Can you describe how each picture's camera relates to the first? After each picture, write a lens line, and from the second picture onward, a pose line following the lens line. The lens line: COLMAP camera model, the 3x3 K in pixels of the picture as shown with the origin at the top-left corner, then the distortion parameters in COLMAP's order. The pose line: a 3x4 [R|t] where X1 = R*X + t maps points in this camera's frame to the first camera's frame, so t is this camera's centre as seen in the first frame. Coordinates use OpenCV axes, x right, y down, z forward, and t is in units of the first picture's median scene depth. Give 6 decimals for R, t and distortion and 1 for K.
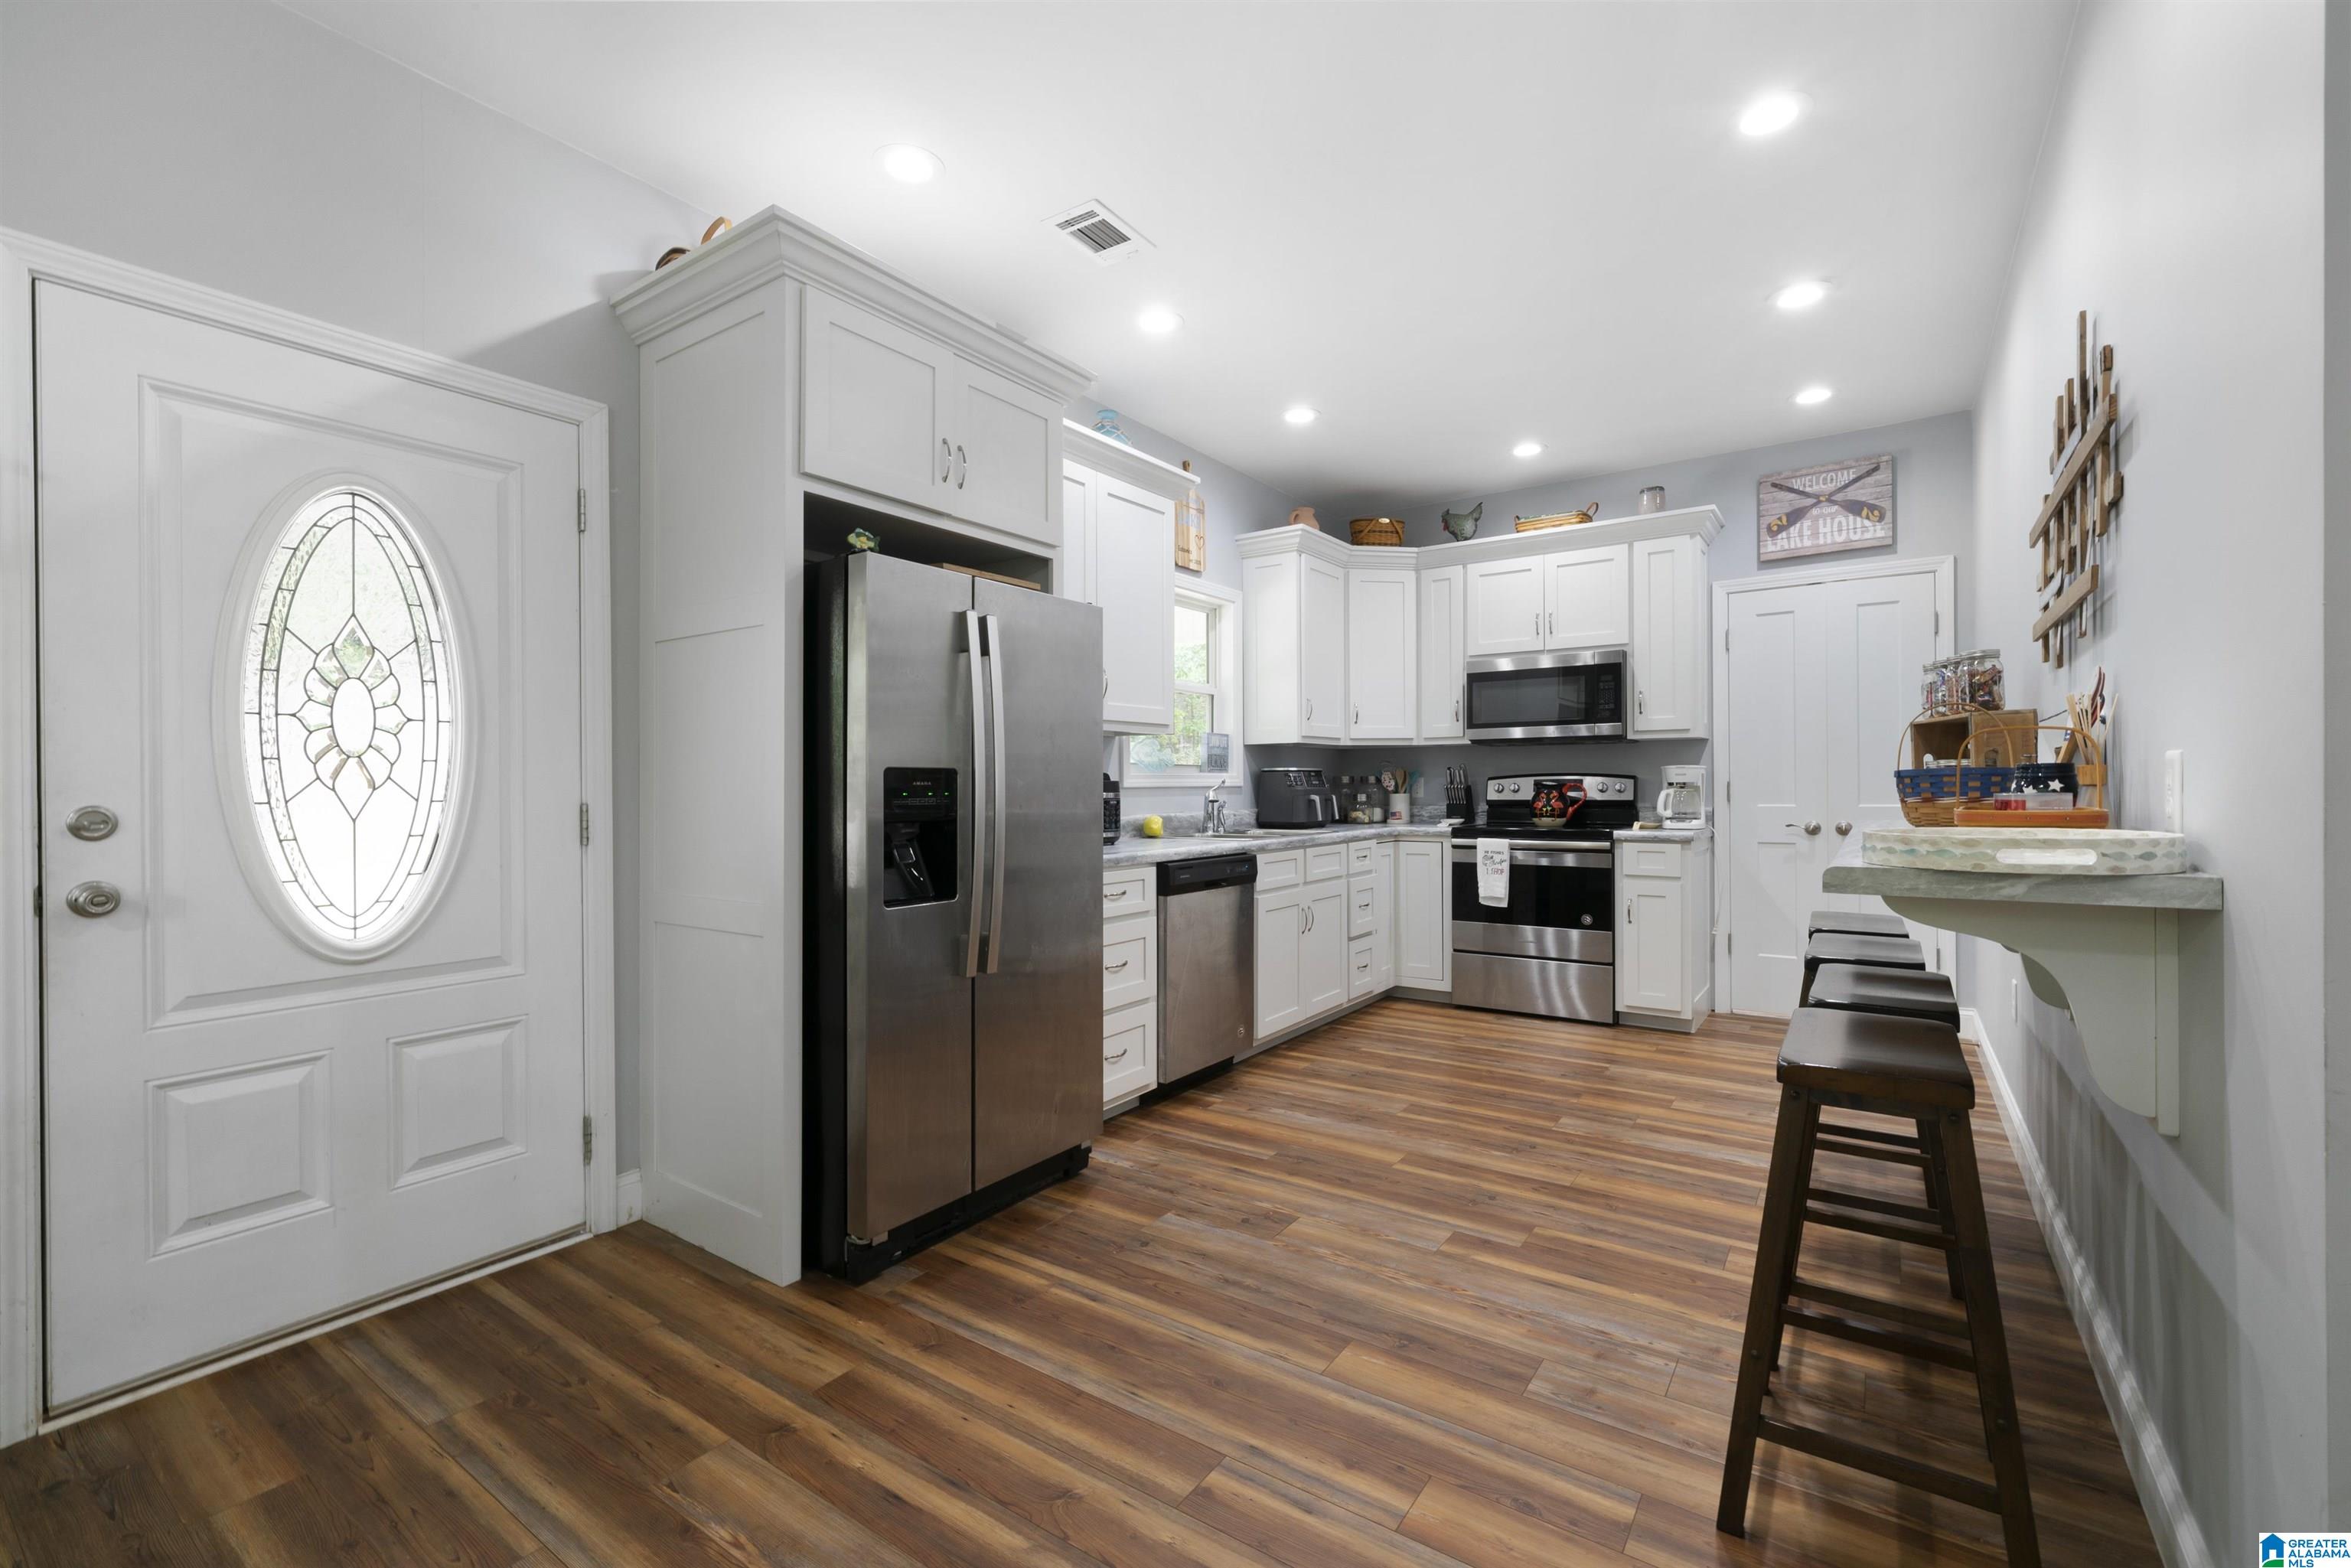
lens RADIAL K [[998.5, 0, 1170.2], [0, 998.5, 793.7], [0, 0, 1]] dist [0.000725, 0.000540]
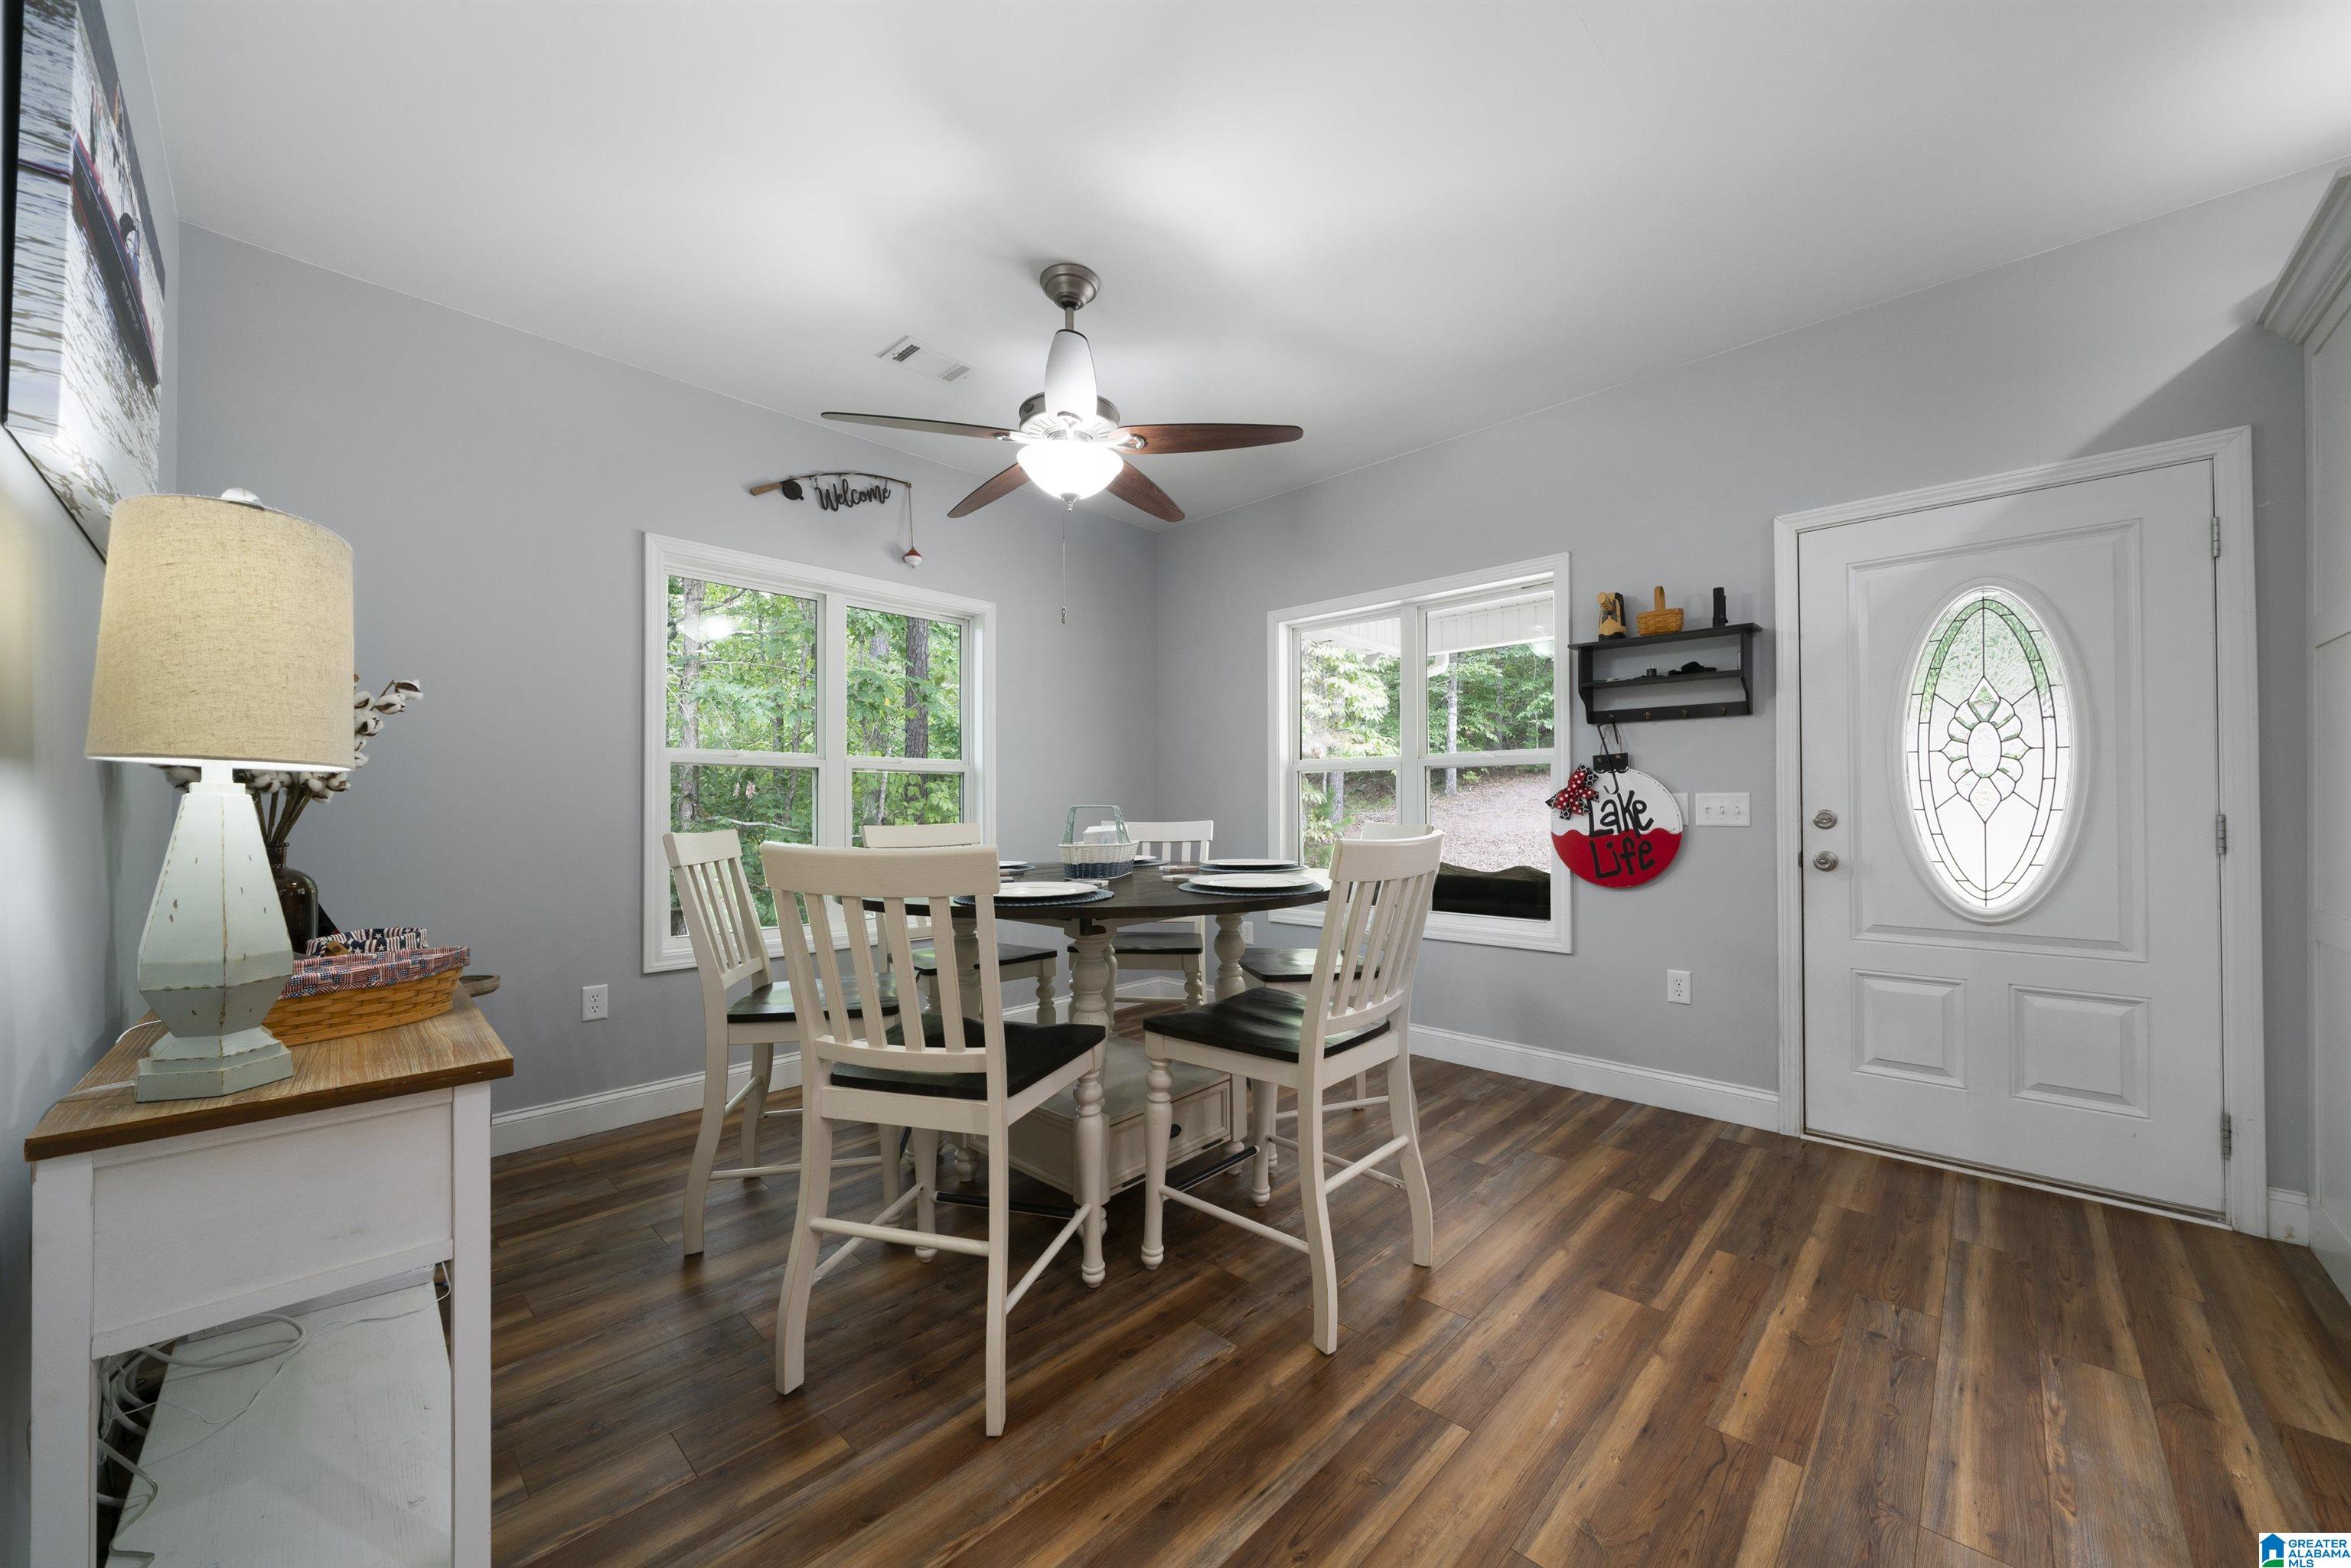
lens RADIAL K [[875.4, 0, 1181.6], [0, 875.4, 800.8], [0, 0, 1]] dist [0.000633, 0.000064]
pose [[-0.143675, 0.002803, -0.989621, 0.253328], [-0.000966, 0.999995, 0.002972, -0.002932], [0.989624, 0.001383, -0.143672, 0.025716]]
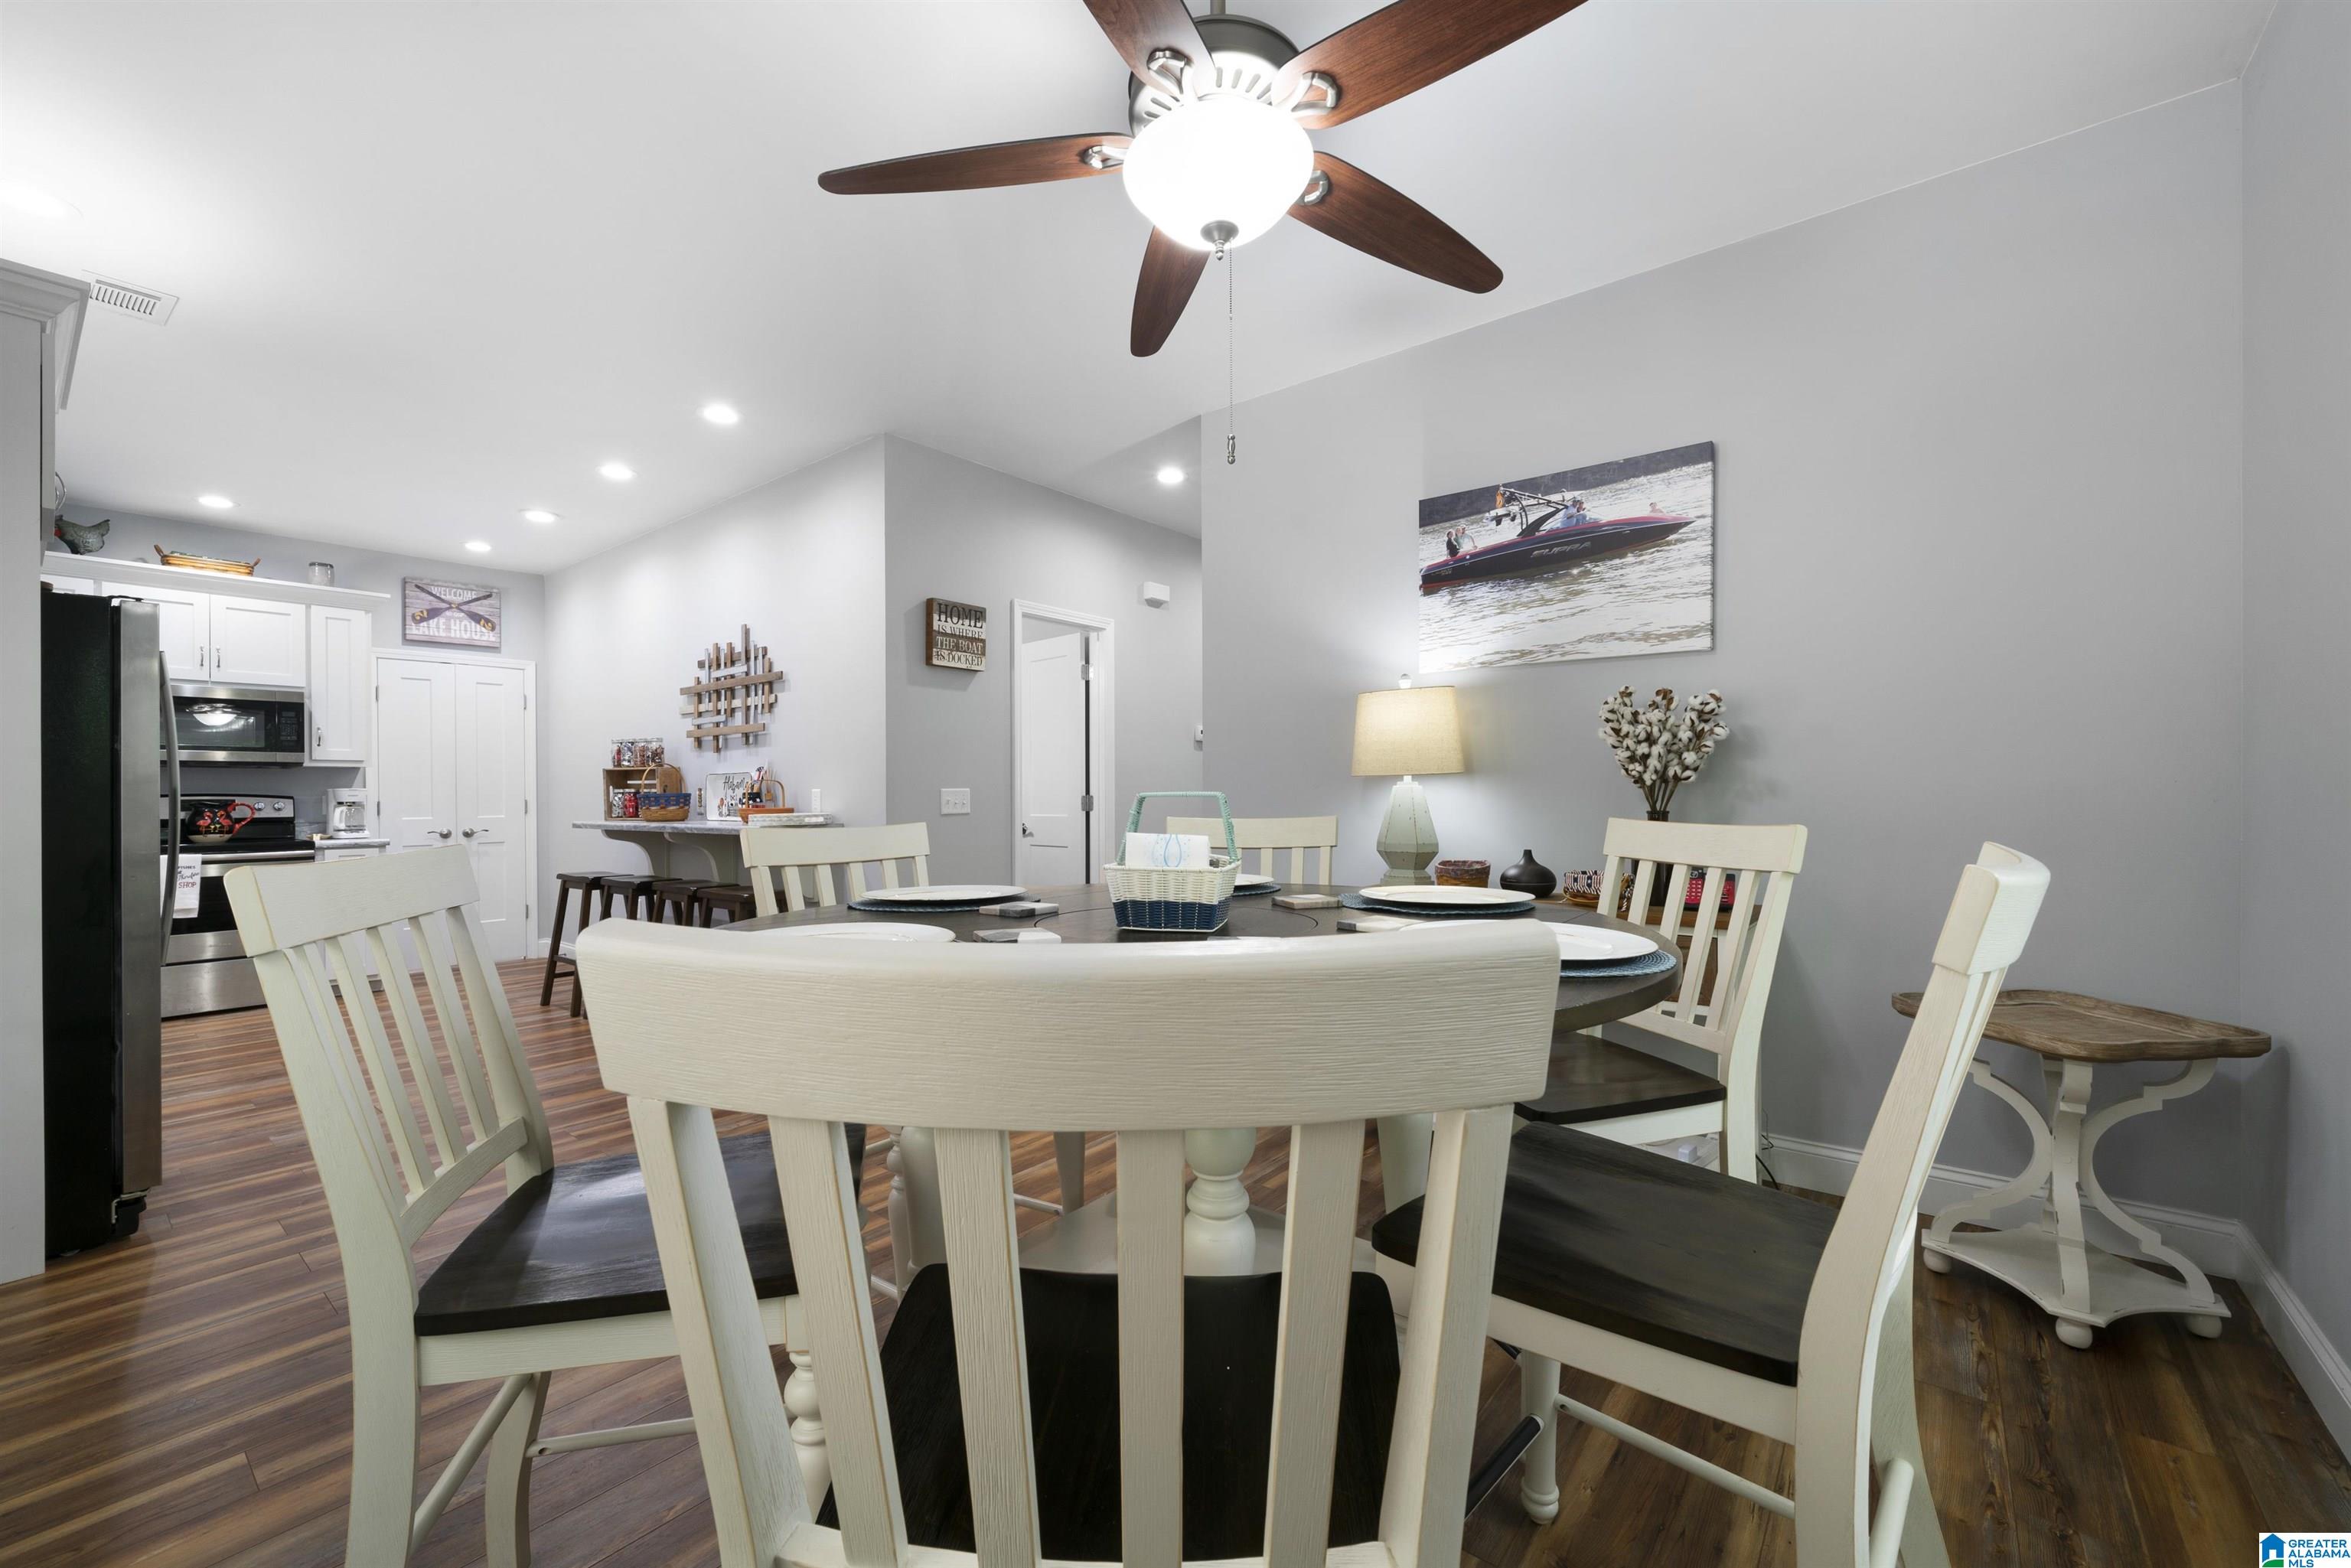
lens RADIAL K [[940.4, 0, 1182.4], [0, 940.4, 798.3], [0, 0, 1]] dist [-0.000570, 0.000002]
pose [[0.061511, 0.003662, 0.998100, -0.627507], [0.016299, 0.999856, -0.004673, 0.007294], [-0.997973, 0.016555, 0.061443, -0.131825]]
